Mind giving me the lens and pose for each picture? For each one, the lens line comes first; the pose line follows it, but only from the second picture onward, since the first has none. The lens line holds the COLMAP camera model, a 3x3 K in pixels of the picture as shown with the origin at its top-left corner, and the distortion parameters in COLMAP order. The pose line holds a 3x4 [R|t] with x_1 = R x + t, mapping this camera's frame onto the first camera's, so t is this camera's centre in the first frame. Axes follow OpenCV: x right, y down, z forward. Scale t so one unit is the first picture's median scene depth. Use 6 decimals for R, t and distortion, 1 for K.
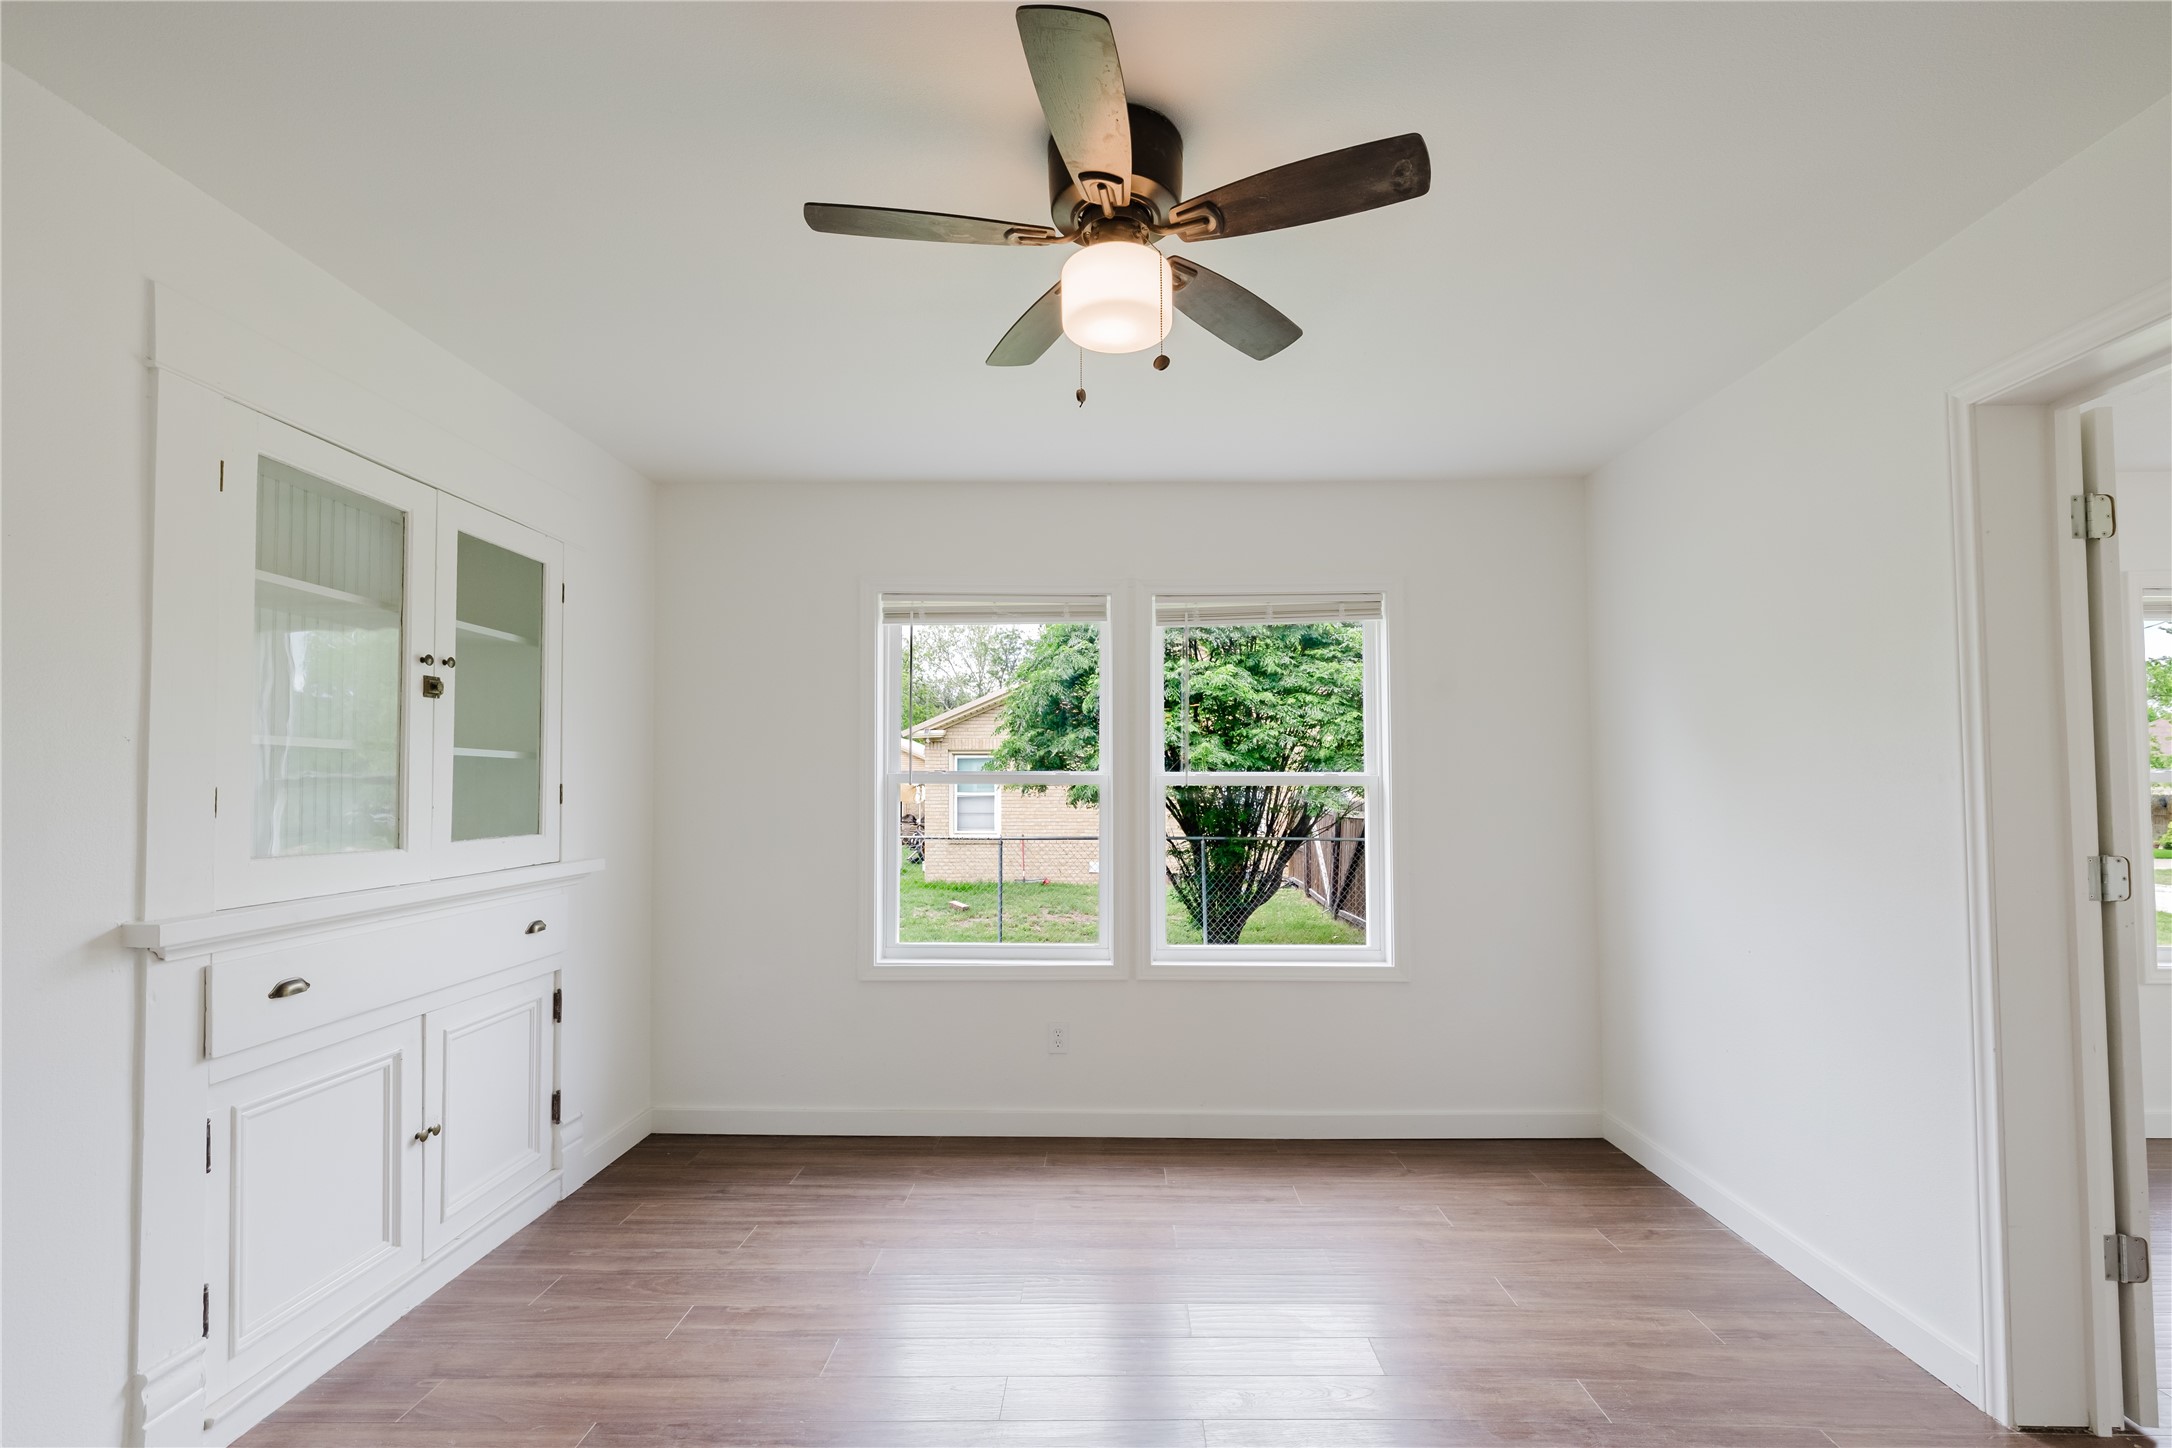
lens RADIAL K [[918.2, 0, 1092.9], [0, 918.2, 751.4], [0, 0, 1]] dist [0.002255, 0.000561]
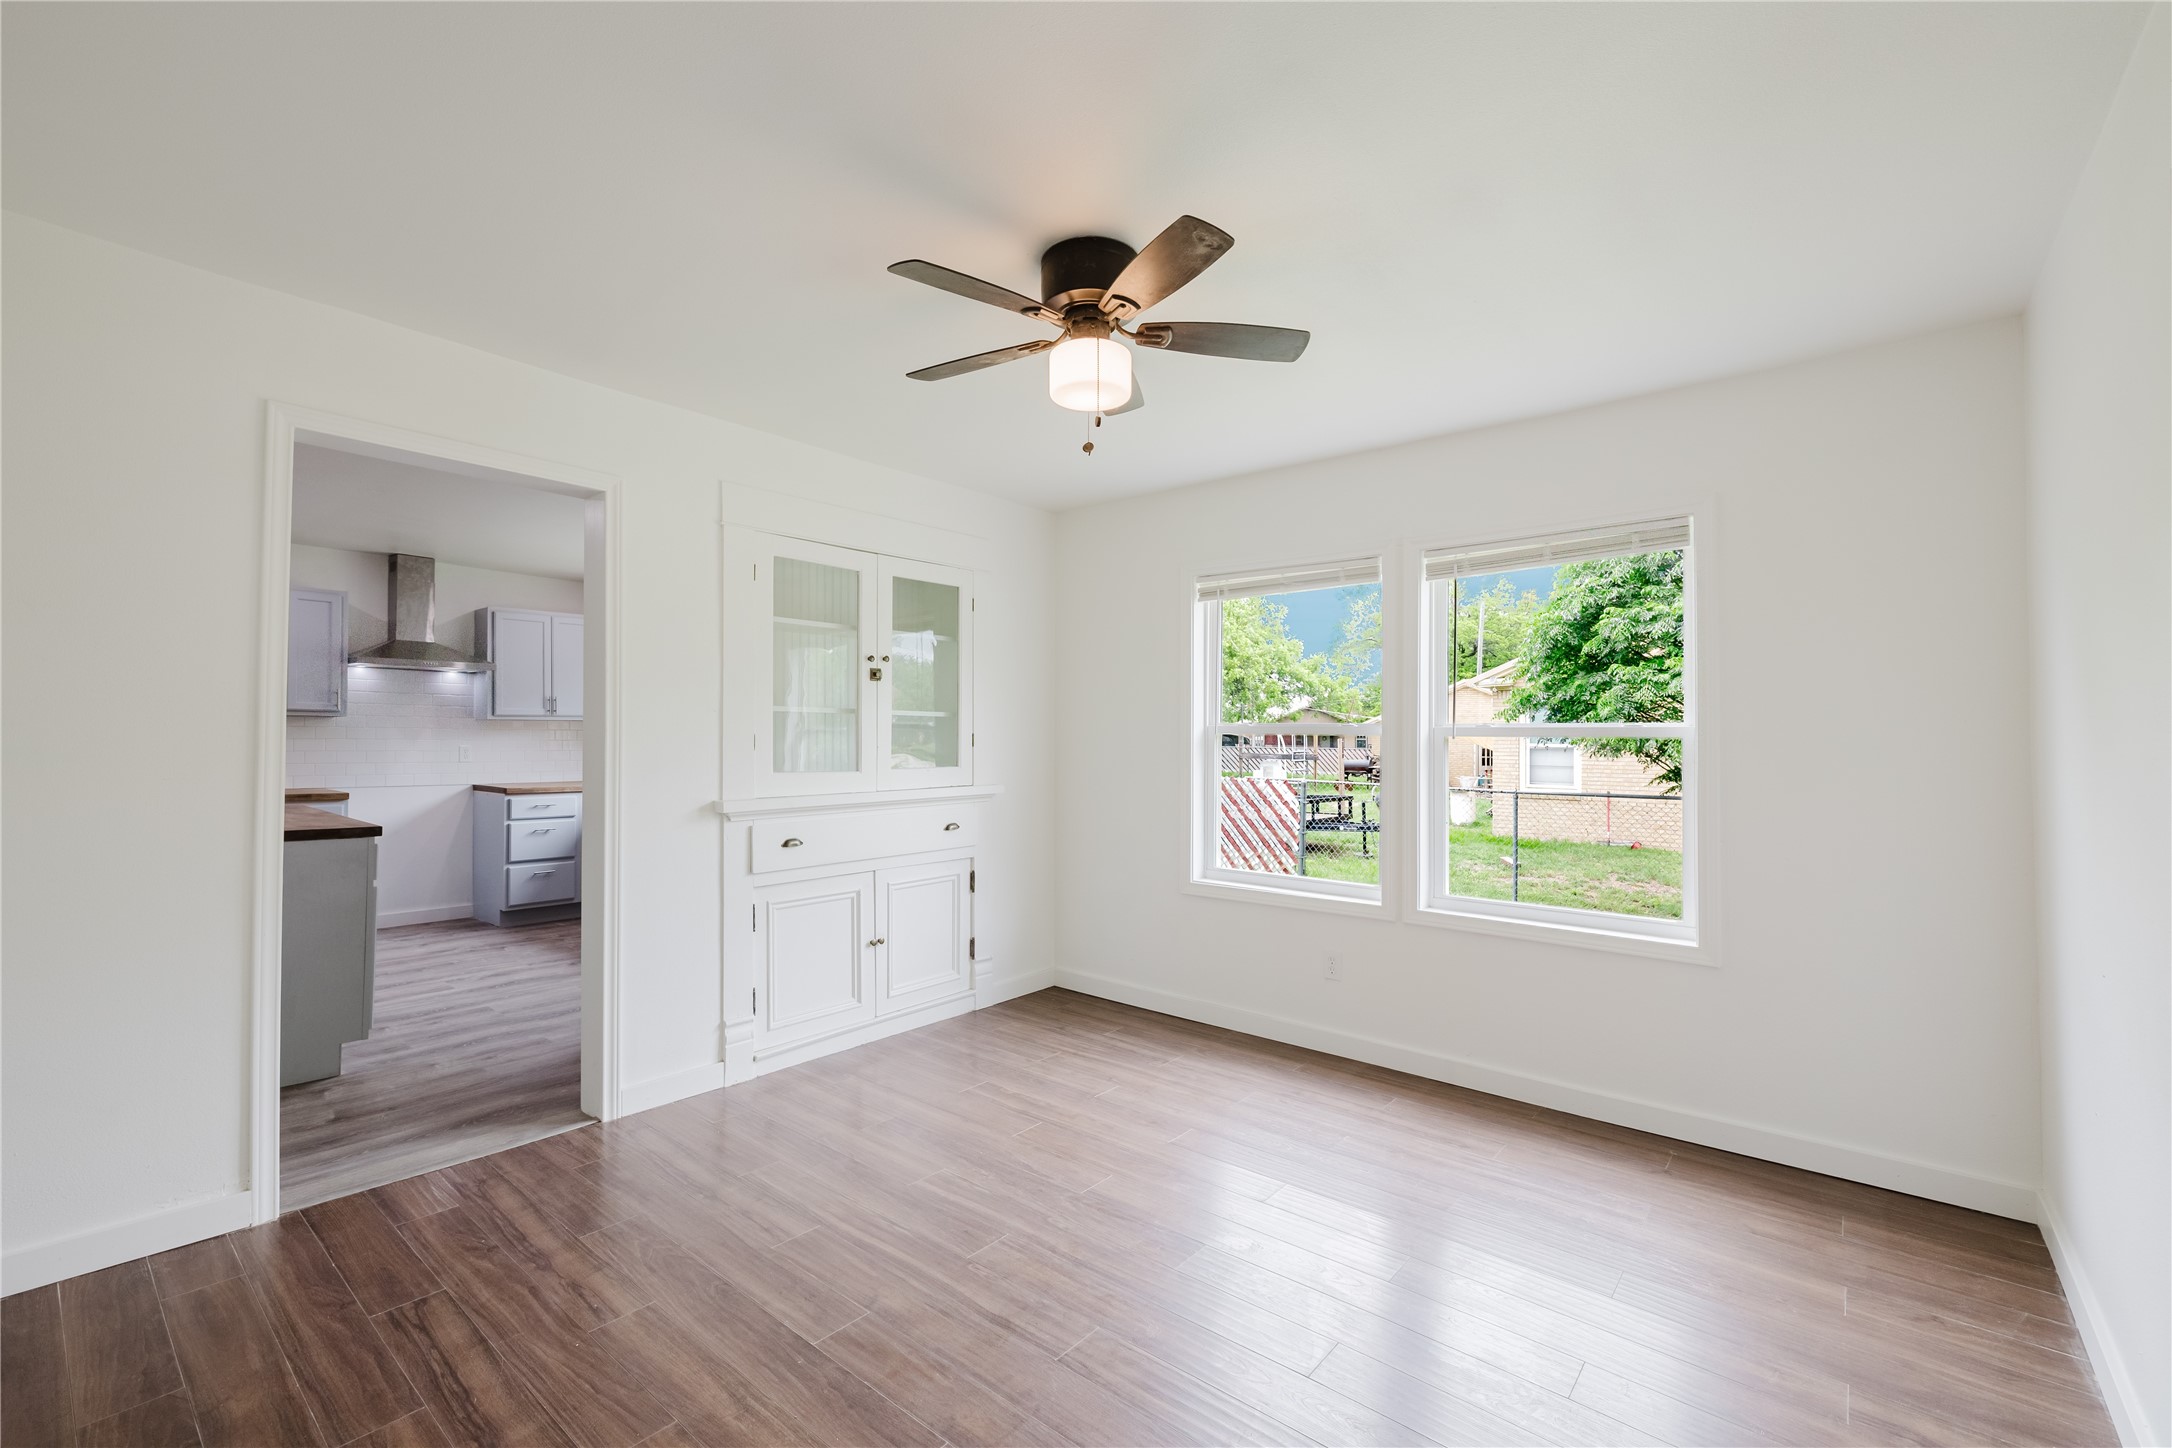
lens RADIAL K [[853.3, 0, 1033.9], [0, 853.3, 723.3], [0, 0, 1]] dist [0.005012, -0.000072]
pose [[0.781164, -0.003826, -0.624314, 0.376985], [0.018269, 0.999693, 0.016732, -0.002542], [0.624058, -0.024476, 0.780995, -0.019465]]
